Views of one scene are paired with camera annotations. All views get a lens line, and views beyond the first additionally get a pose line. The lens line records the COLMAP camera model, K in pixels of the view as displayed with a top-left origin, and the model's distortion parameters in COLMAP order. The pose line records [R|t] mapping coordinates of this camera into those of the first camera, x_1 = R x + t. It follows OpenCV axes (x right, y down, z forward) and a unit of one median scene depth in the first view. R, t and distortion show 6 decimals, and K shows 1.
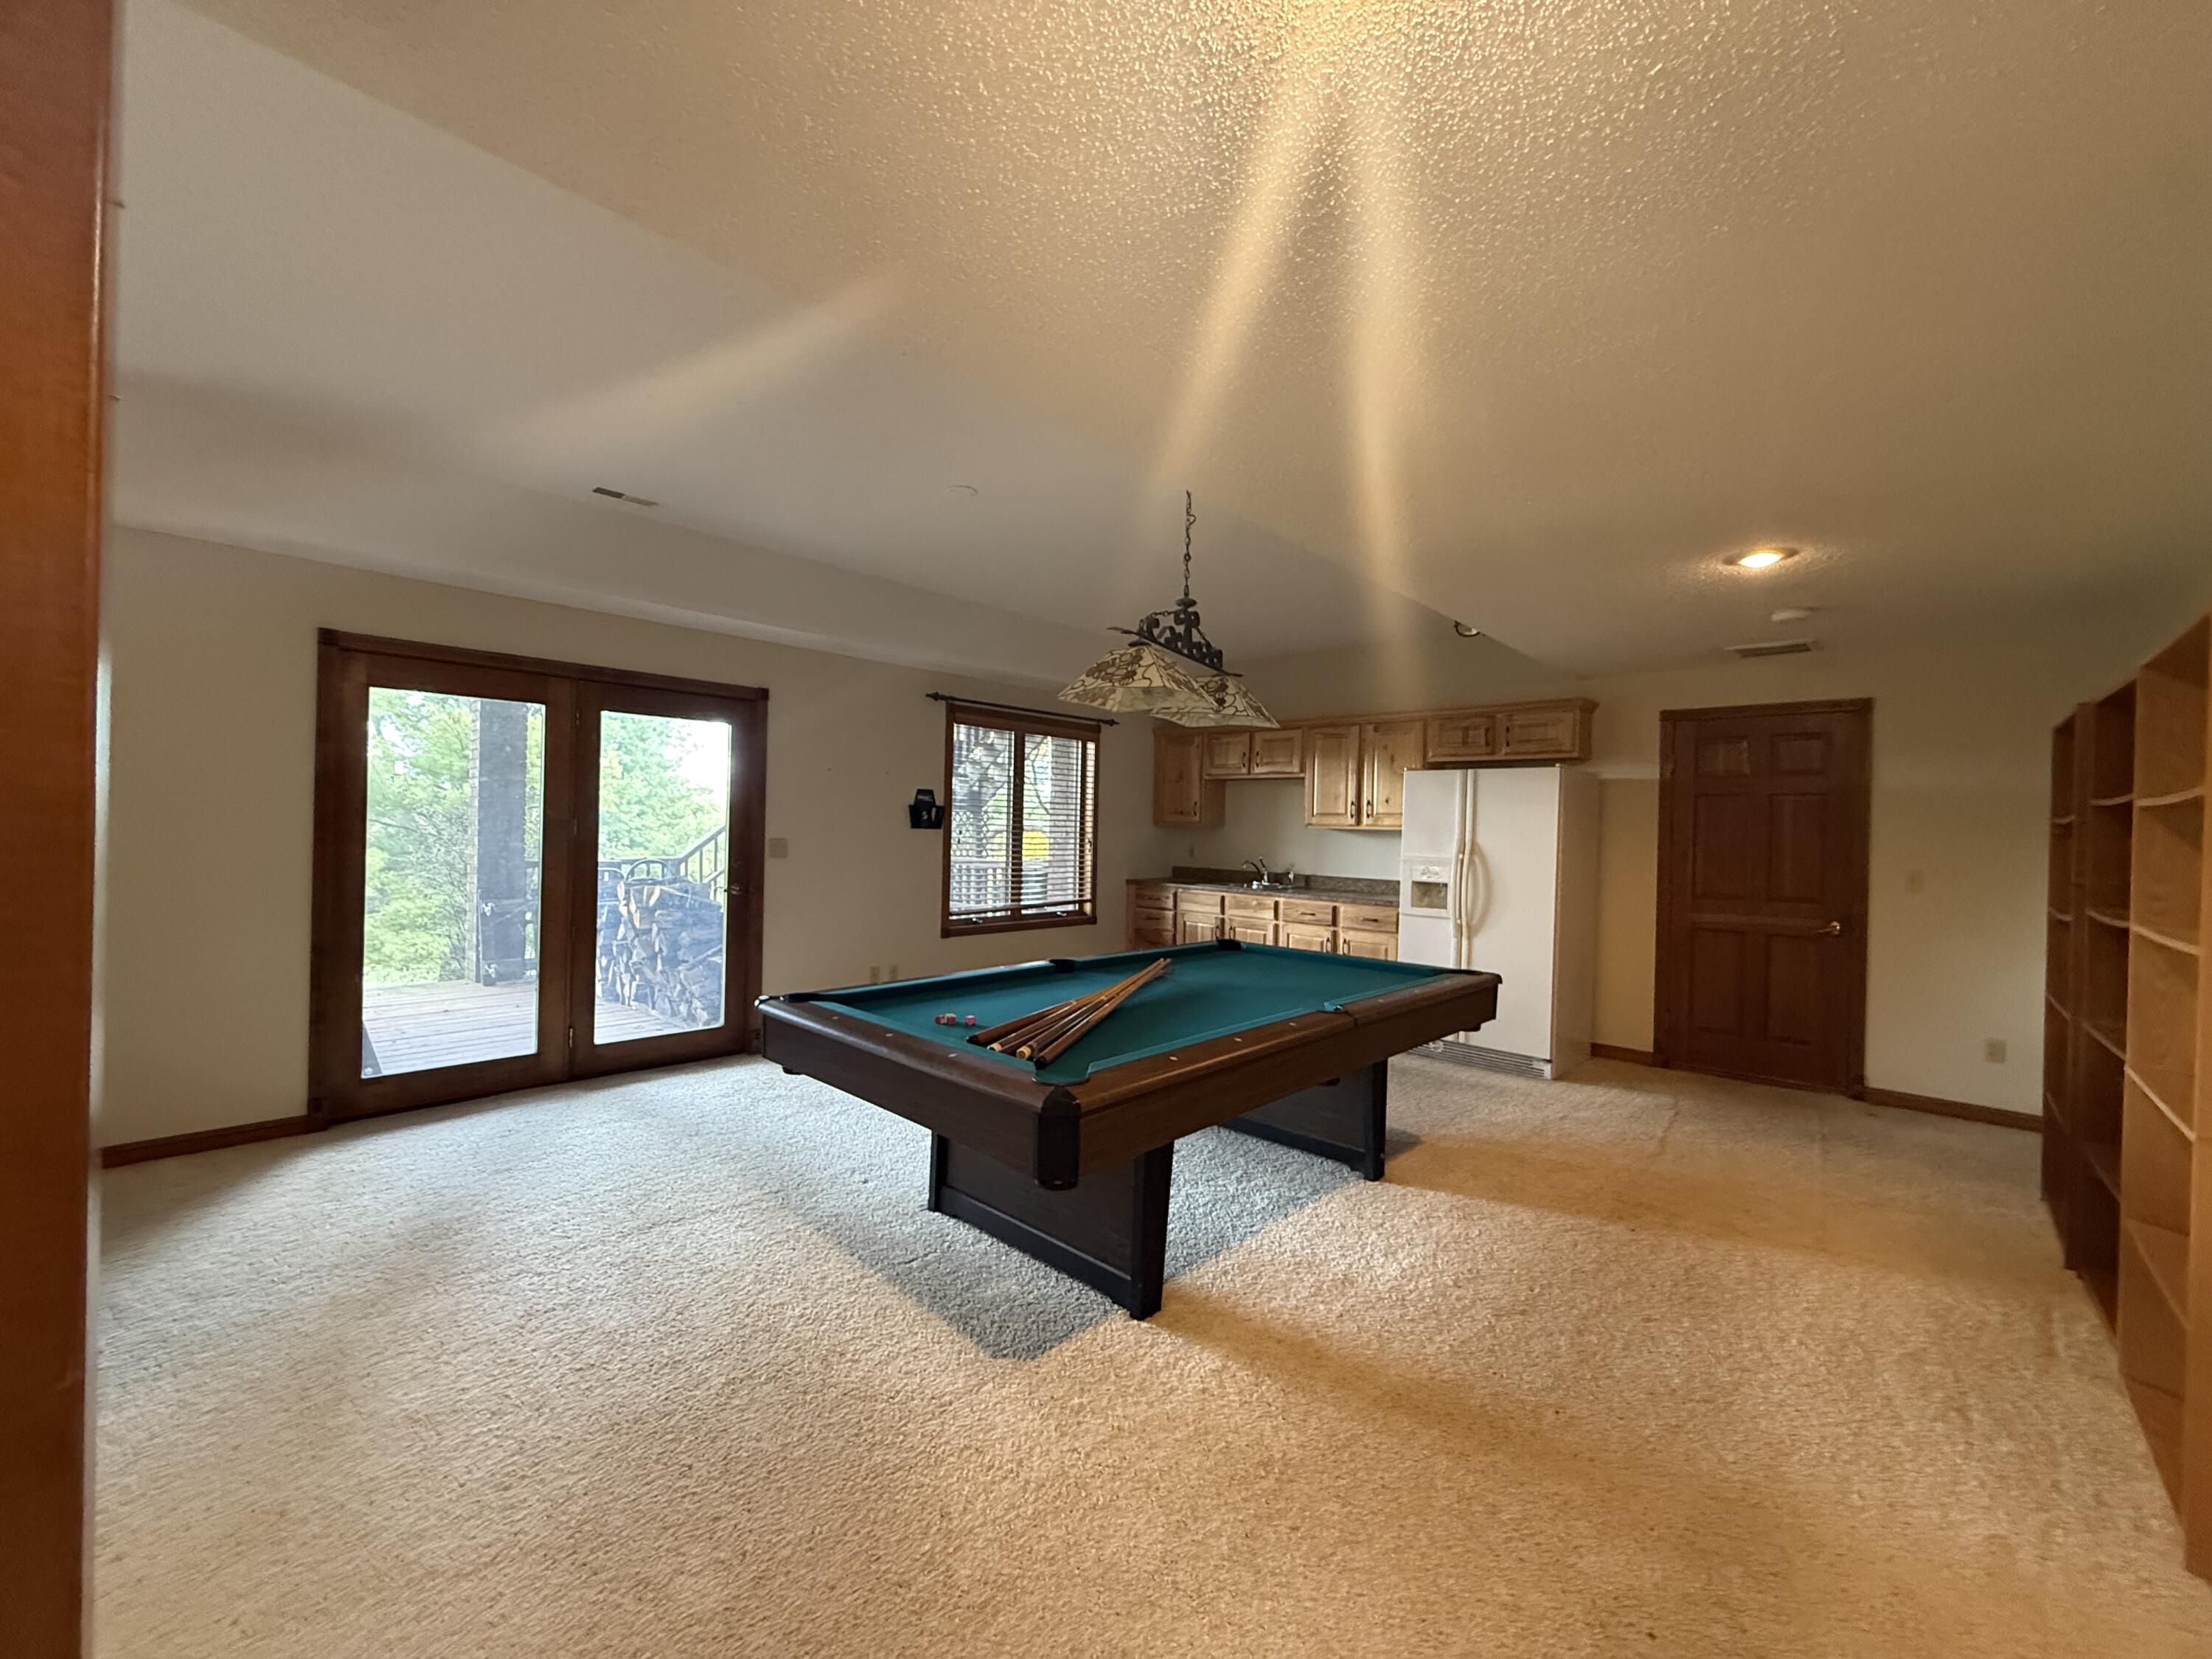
lens RADIAL K [[885.5, 0, 1106.0], [0, 885.5, 829.5], [0, 0, 1]] dist [0.001676, -0.000109]
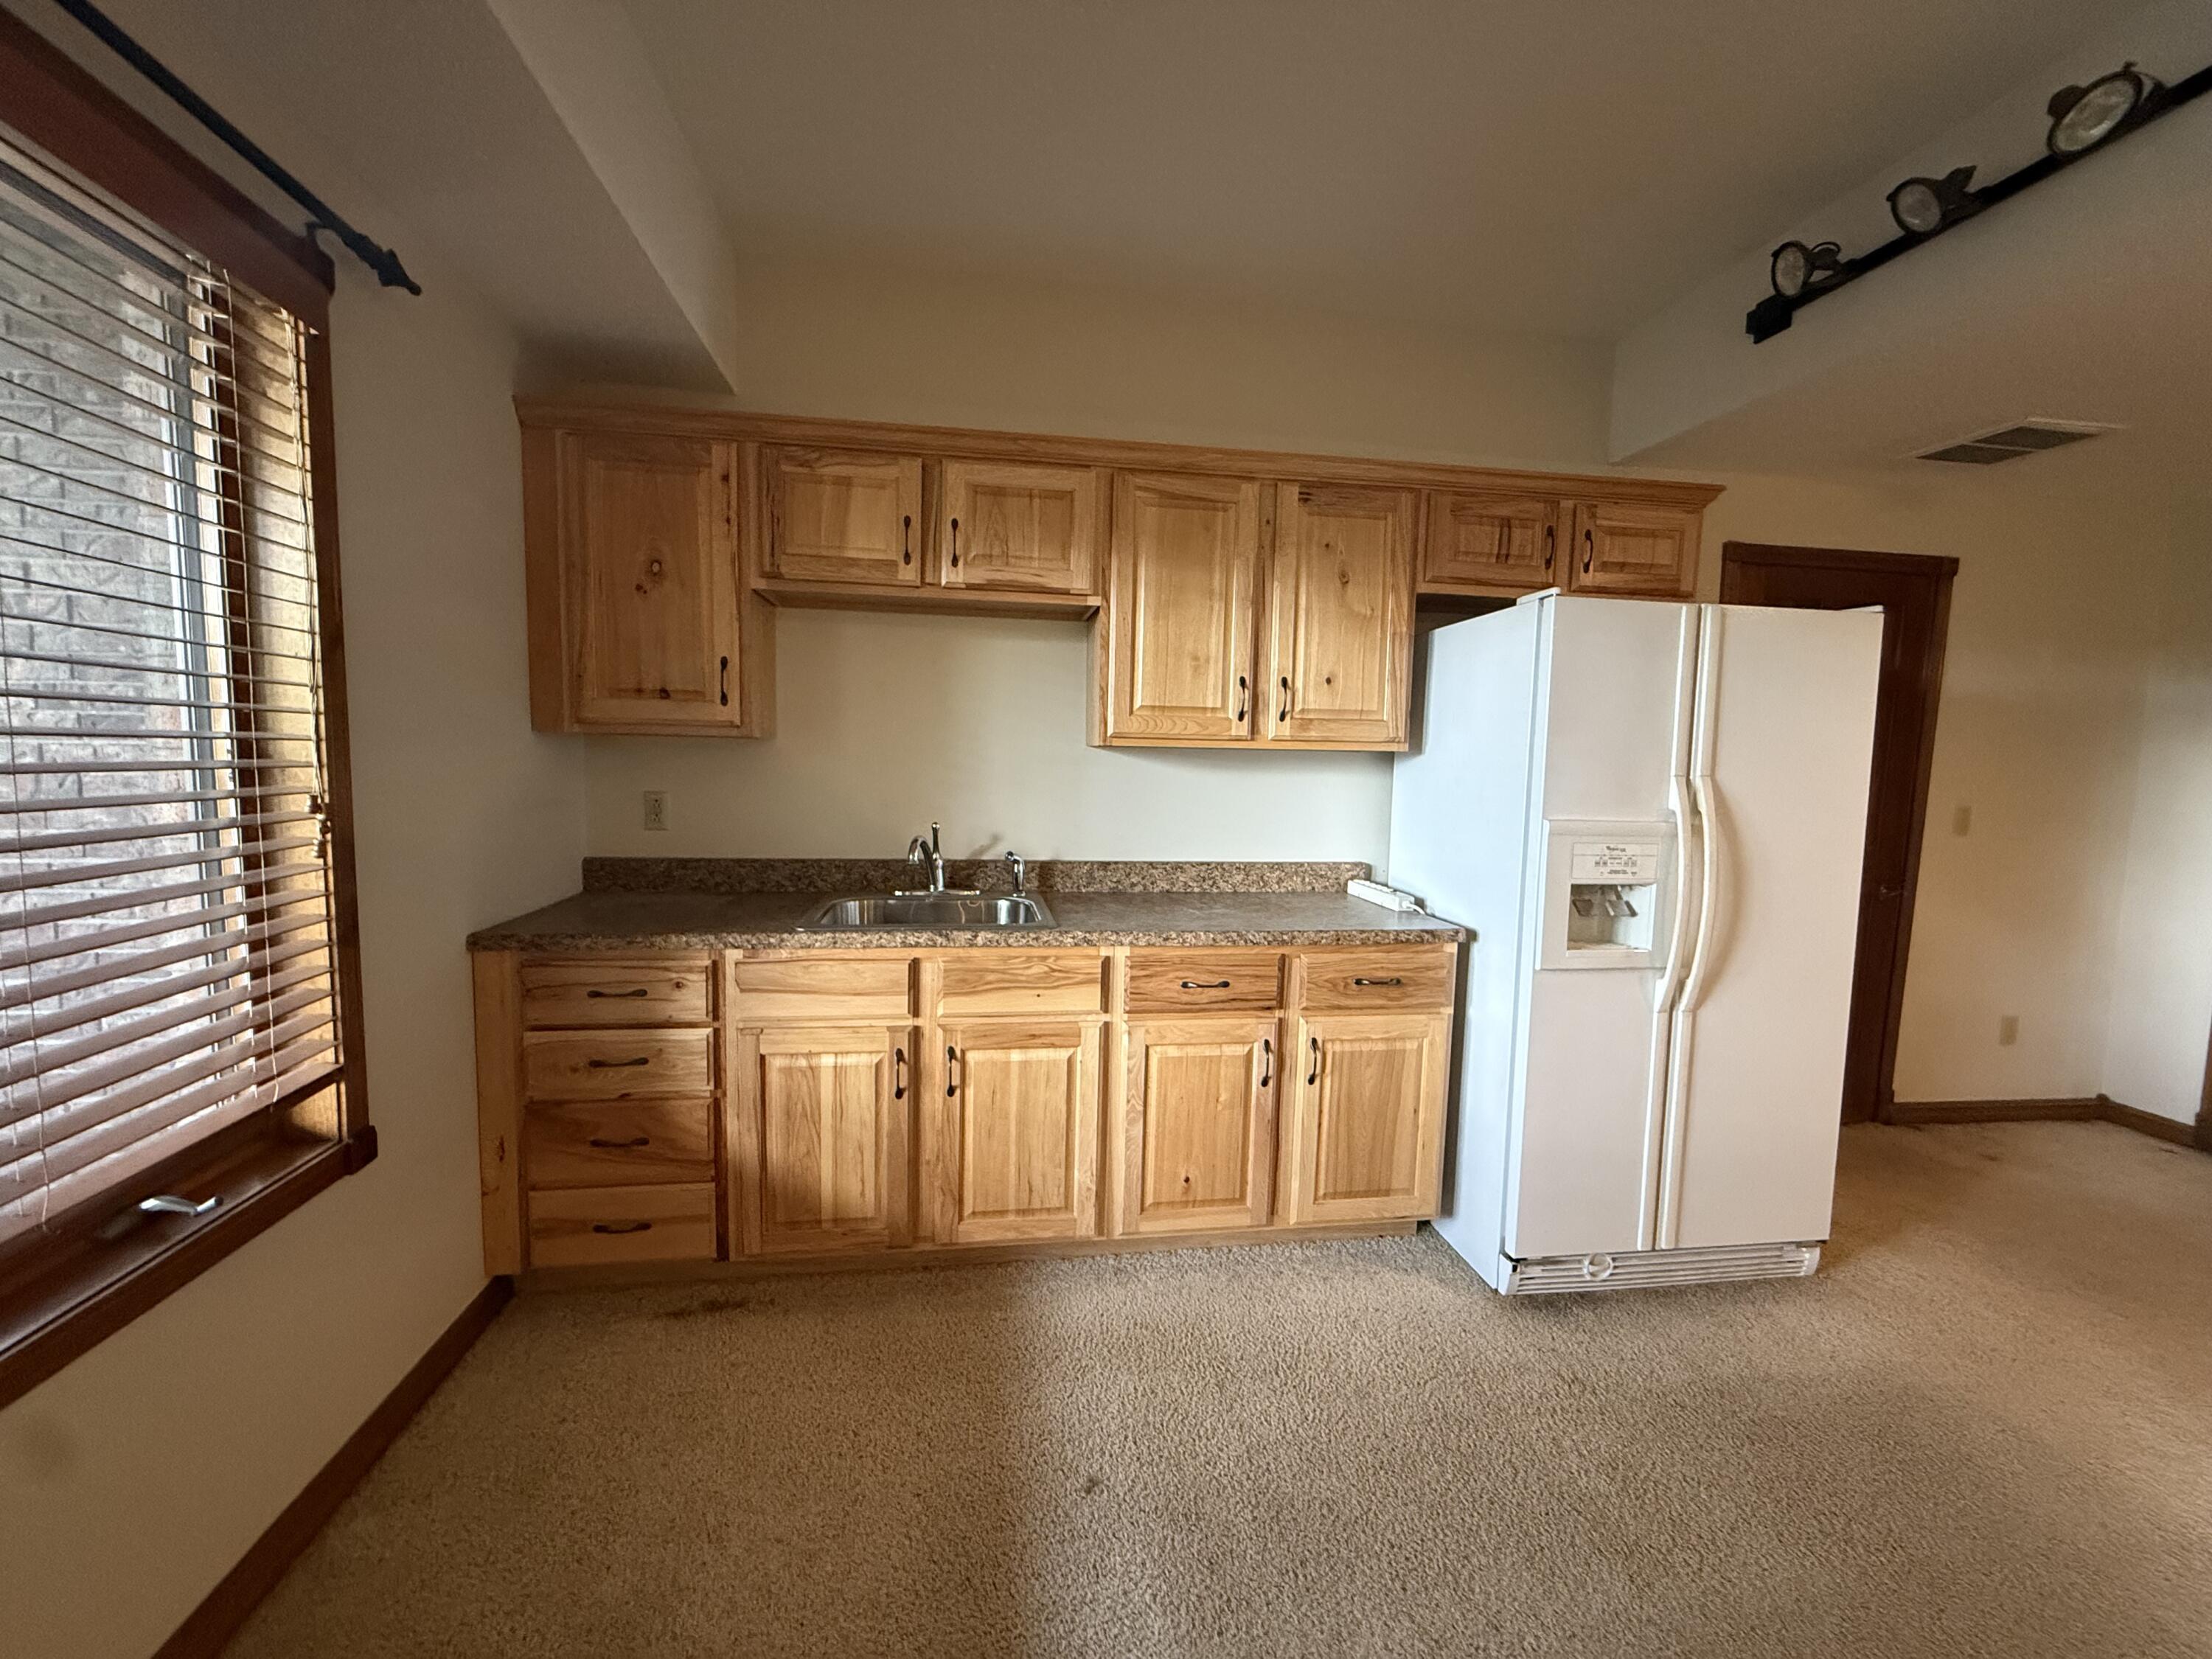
lens RADIAL K [[885.5, 0, 1106.0], [0, 885.5, 829.5], [0, 0, 1]] dist [0.001676, -0.000109]
pose [[0.627498, -0.072476, 0.775238, -0.069531], [-0.003274, 0.995404, 0.095709, -0.001897], [-0.778612, -0.062596, 0.624376, 0.776862]]
